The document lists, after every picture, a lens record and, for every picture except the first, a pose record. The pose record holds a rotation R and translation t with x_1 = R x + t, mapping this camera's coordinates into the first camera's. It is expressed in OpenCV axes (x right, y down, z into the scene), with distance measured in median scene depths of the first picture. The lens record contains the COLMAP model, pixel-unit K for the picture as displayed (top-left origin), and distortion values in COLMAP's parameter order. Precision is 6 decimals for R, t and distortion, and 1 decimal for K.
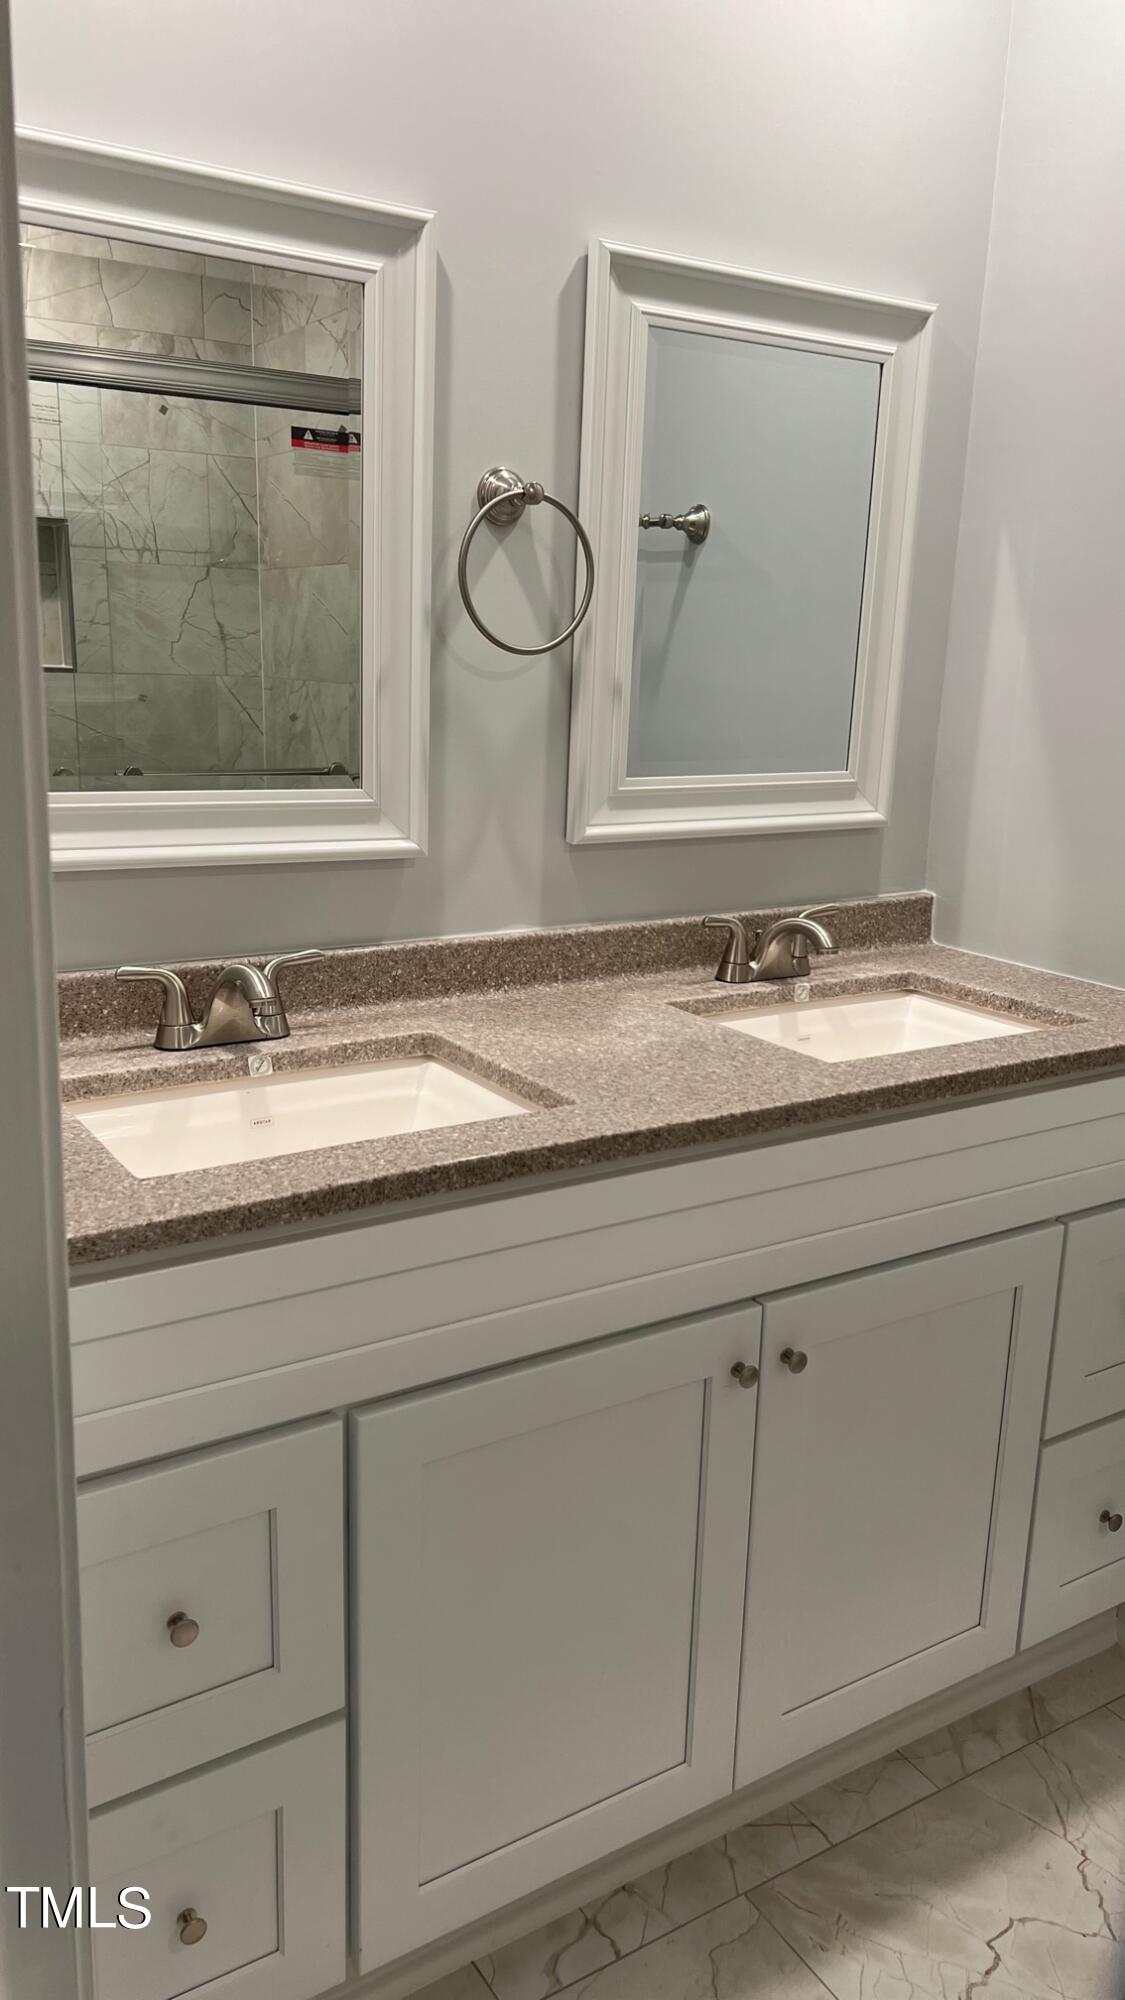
lens RADIAL K [[1509.1, 0, 560.8], [0, 1509.1, 995.2], [0, 0, 1]] dist [0.022524, -0.016804]
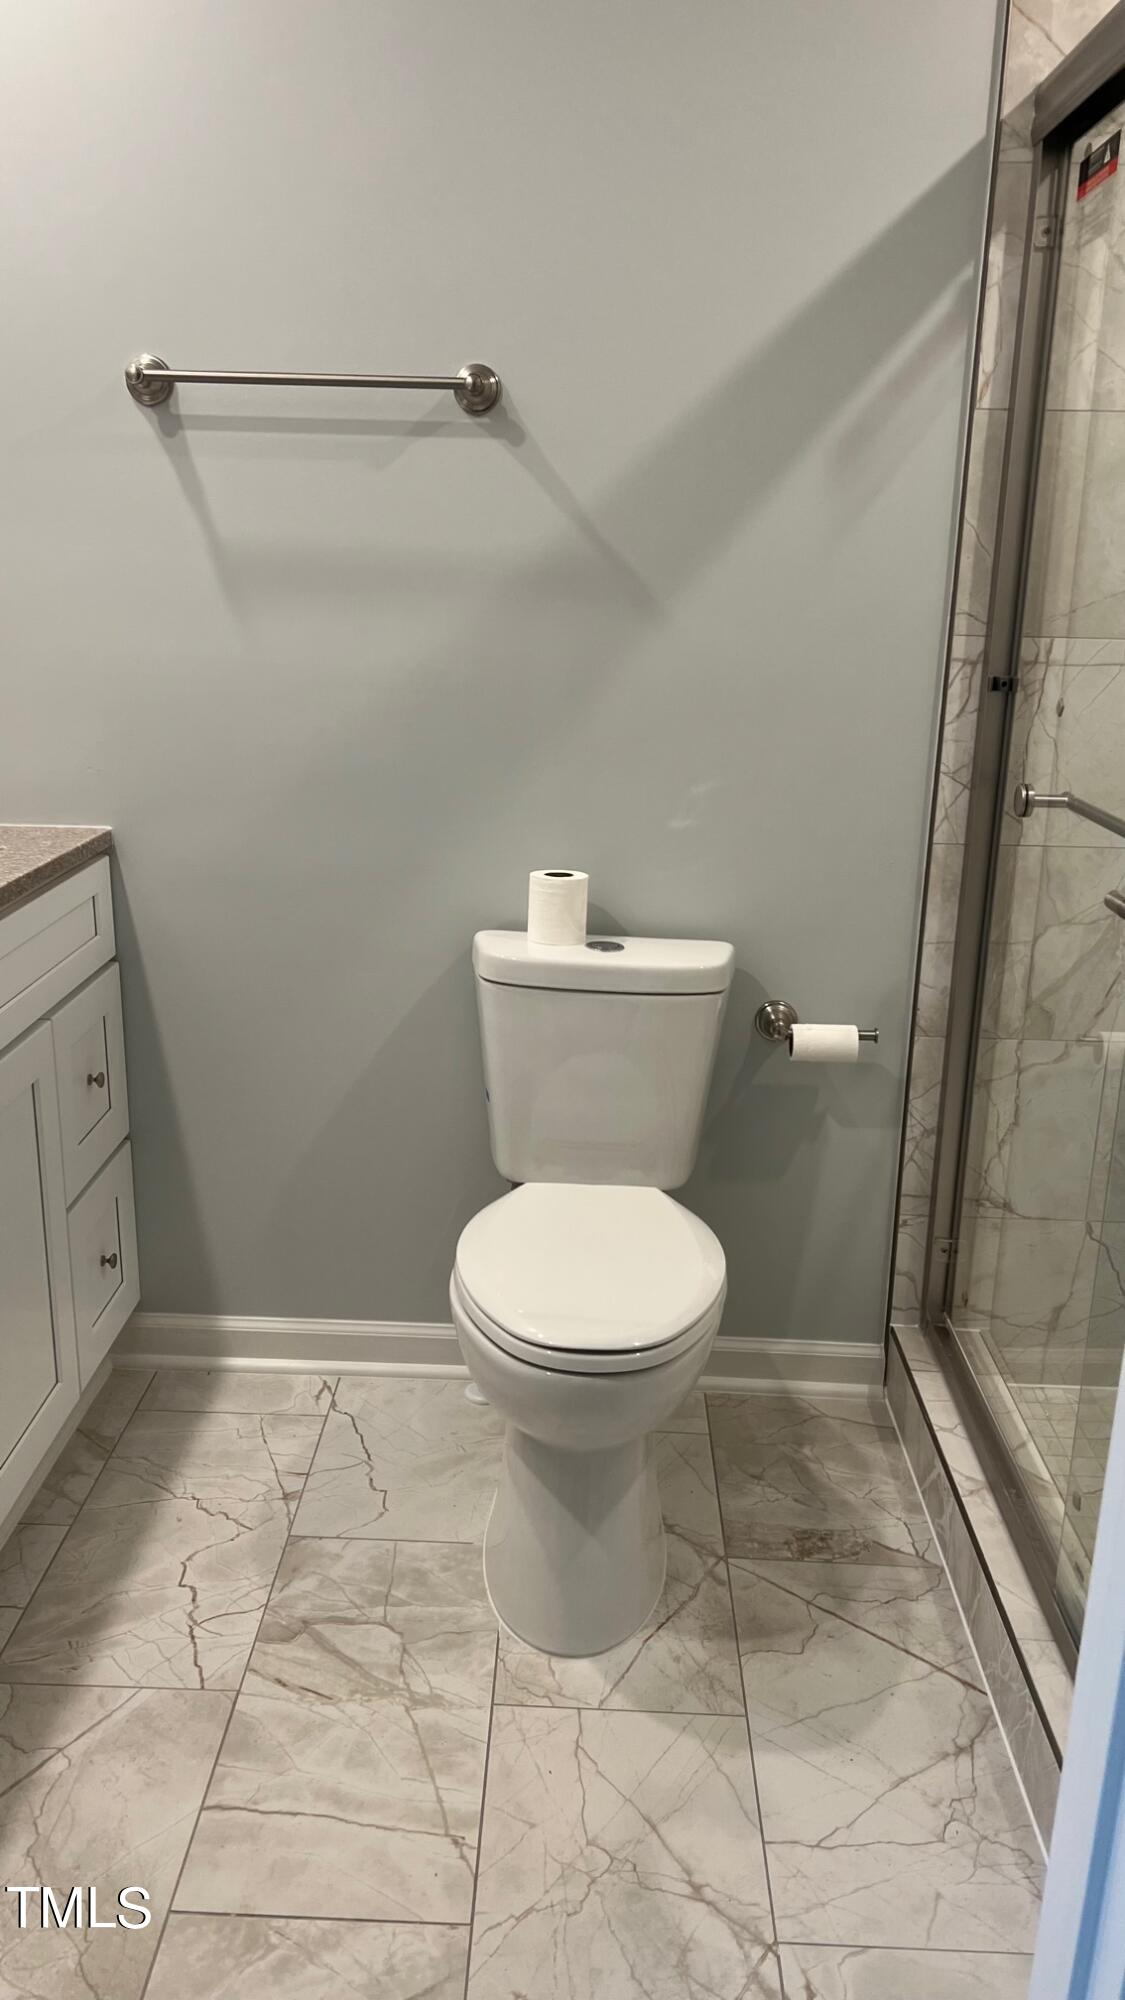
lens RADIAL K [[1509.1, 0, 560.3], [0, 1509.1, 1003.8], [0, 0, 1]] dist [0.022524, -0.016804]
pose [[0.555293, -0.255910, 0.791302, -0.375698], [0.194815, 0.965032, 0.175384, 0.012820], [-0.808515, 0.056768, 0.585731, 0.004139]]
